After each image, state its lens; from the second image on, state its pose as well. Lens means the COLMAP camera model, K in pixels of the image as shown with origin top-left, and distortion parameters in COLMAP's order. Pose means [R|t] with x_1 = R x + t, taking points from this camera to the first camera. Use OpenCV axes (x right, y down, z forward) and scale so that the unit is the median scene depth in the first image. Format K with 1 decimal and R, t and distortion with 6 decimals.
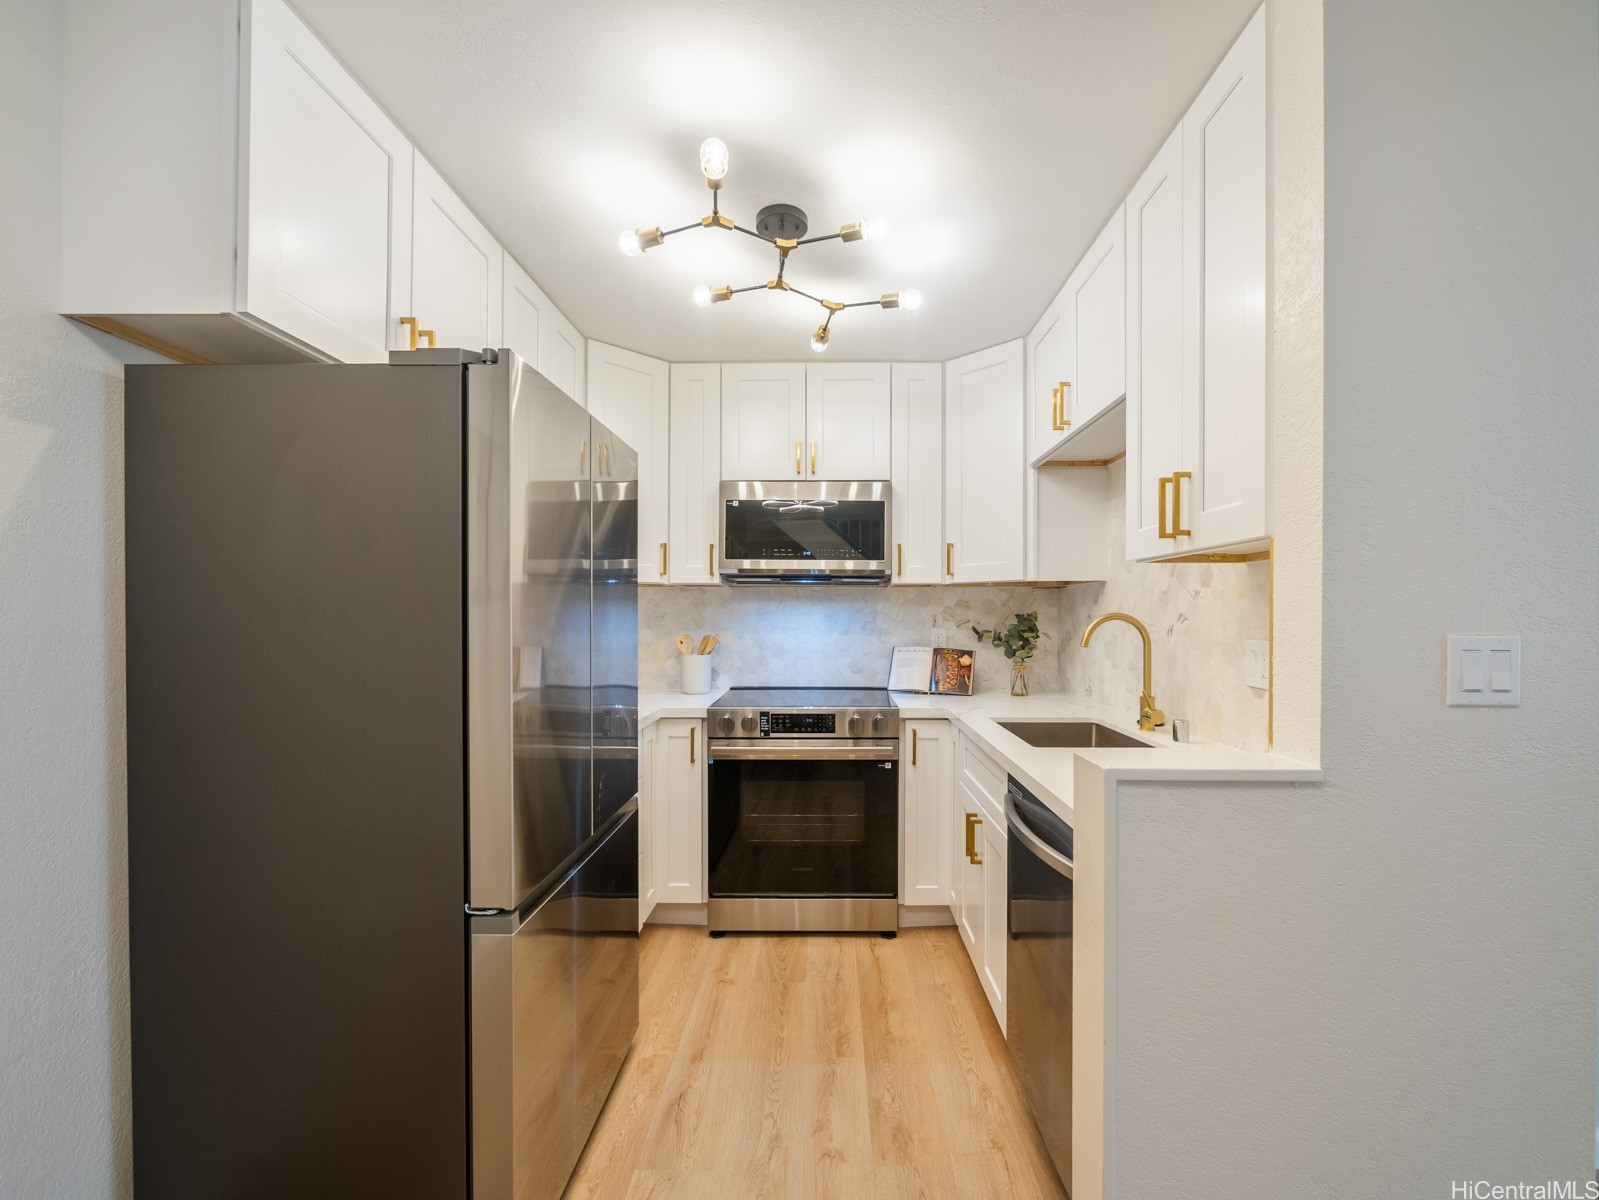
lens RADIAL K [[691.2, 0, 826.7], [0, 691.2, 619.8], [0, 0, 1]] dist [-0.010673, 0.001105]
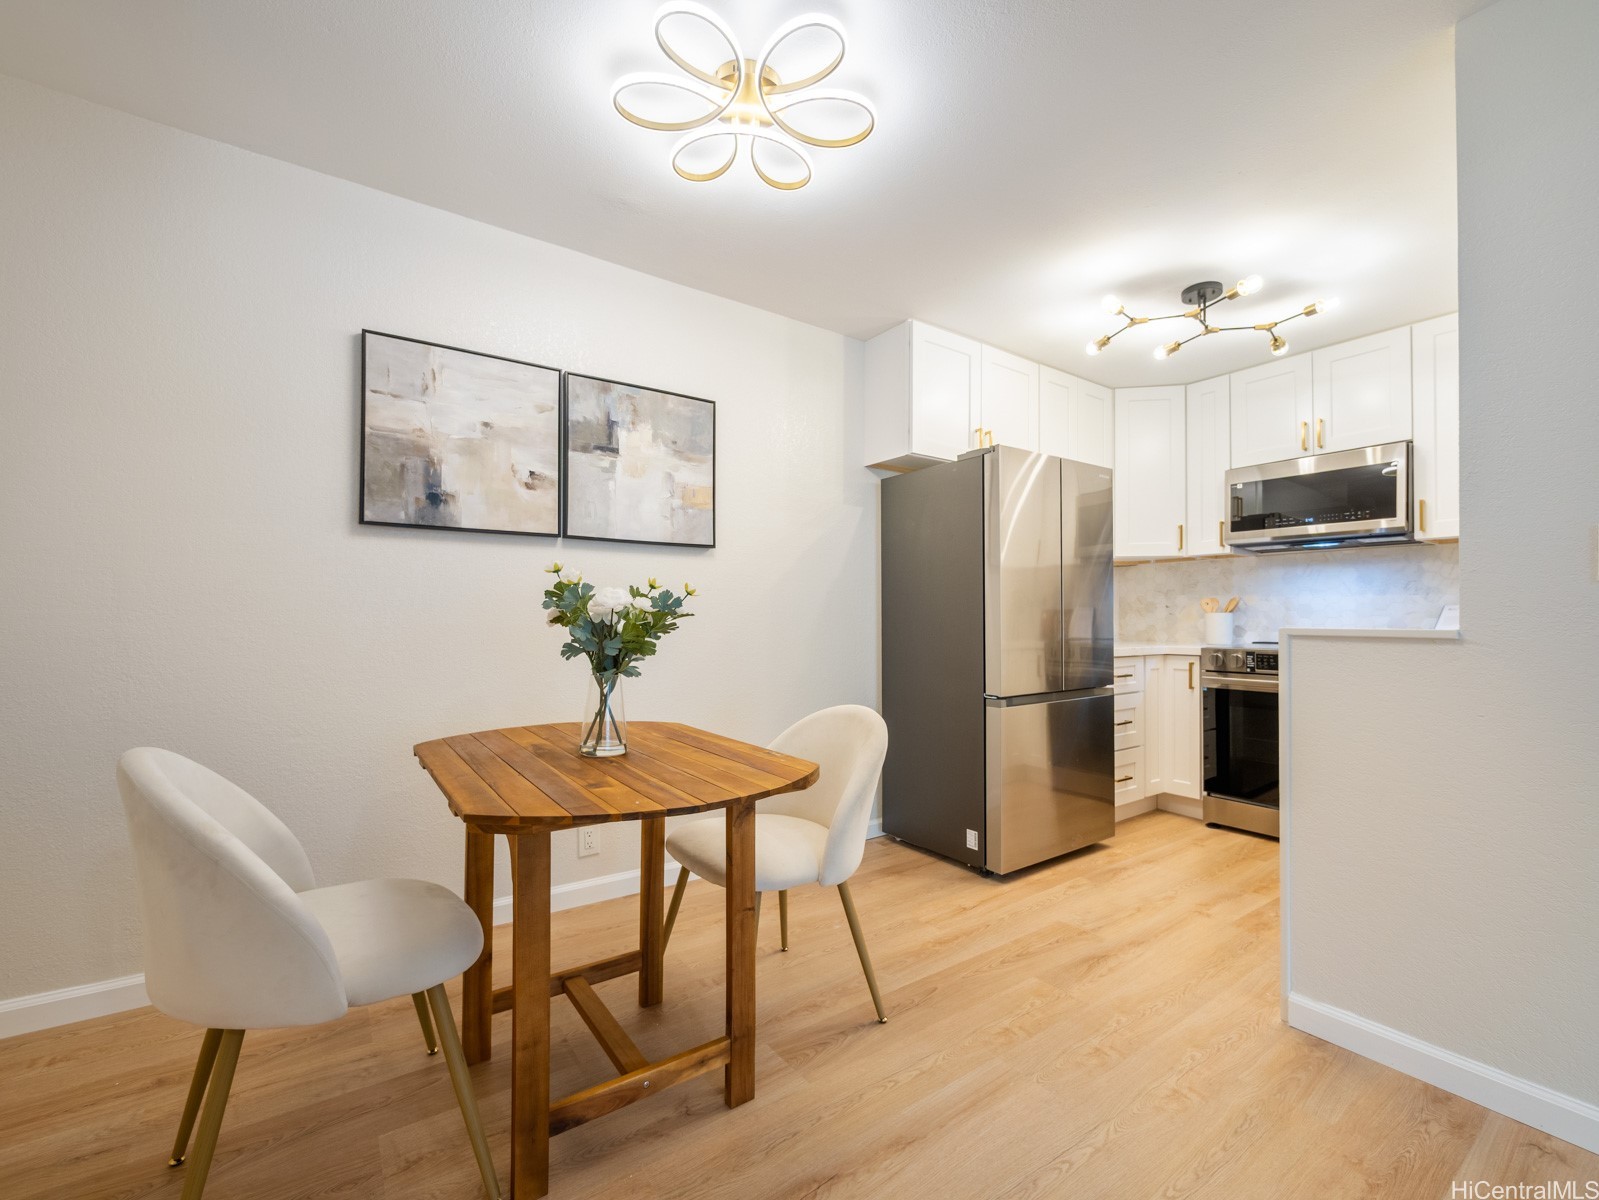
lens RADIAL K [[691.2, 0, 805.0], [0, 691.2, 609.1], [0, 0, 1]] dist [-0.010673, 0.001105]
pose [[0.589663, -0.014551, -0.807518, 0.415242], [-0.003549, 0.999781, -0.020607, 0.081109], [0.807642, 0.015017, 0.589482, -0.351243]]
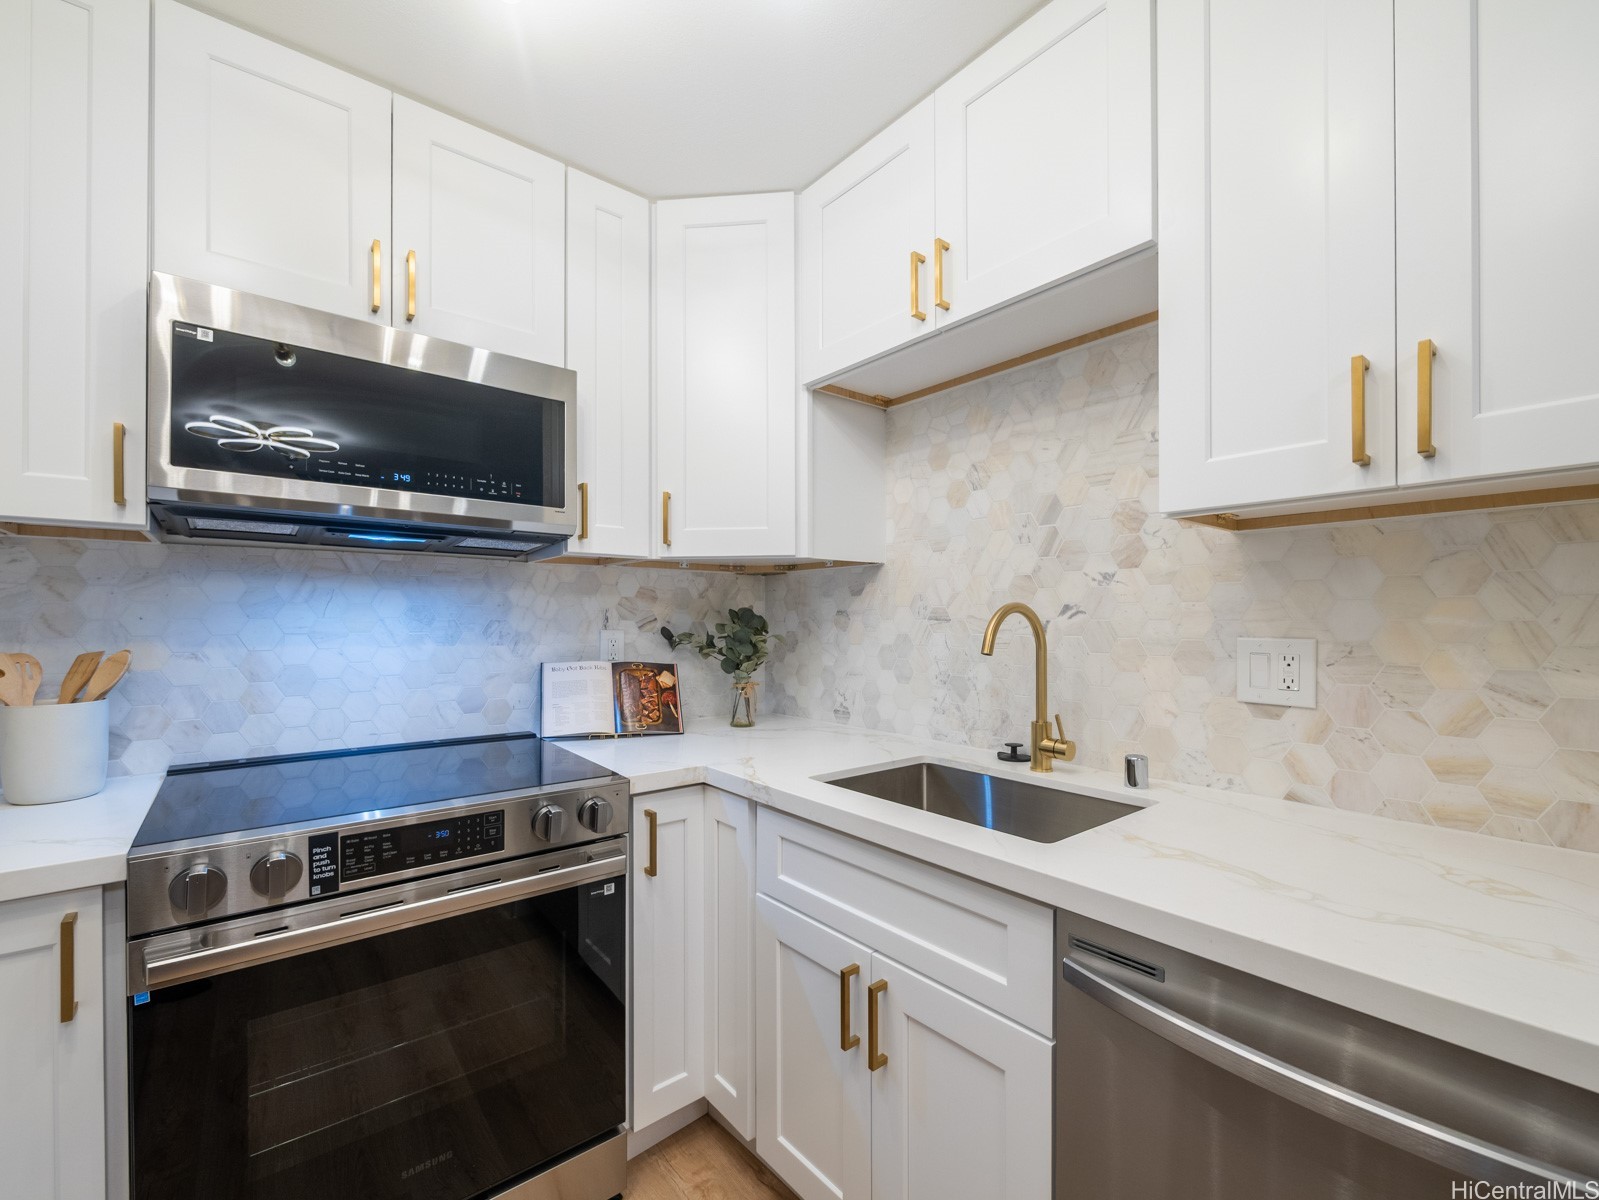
lens RADIAL K [[691.2, 0, 832.8], [0, 691.2, 620.6], [0, 0, 1]] dist [-0.010673, 0.001105]
pose [[0.759233, -0.000924, 0.650818, -0.119368], [0.004078, 0.999986, -0.003338, 0.007149], [-0.650806, 0.005188, 0.759226, 0.464677]]
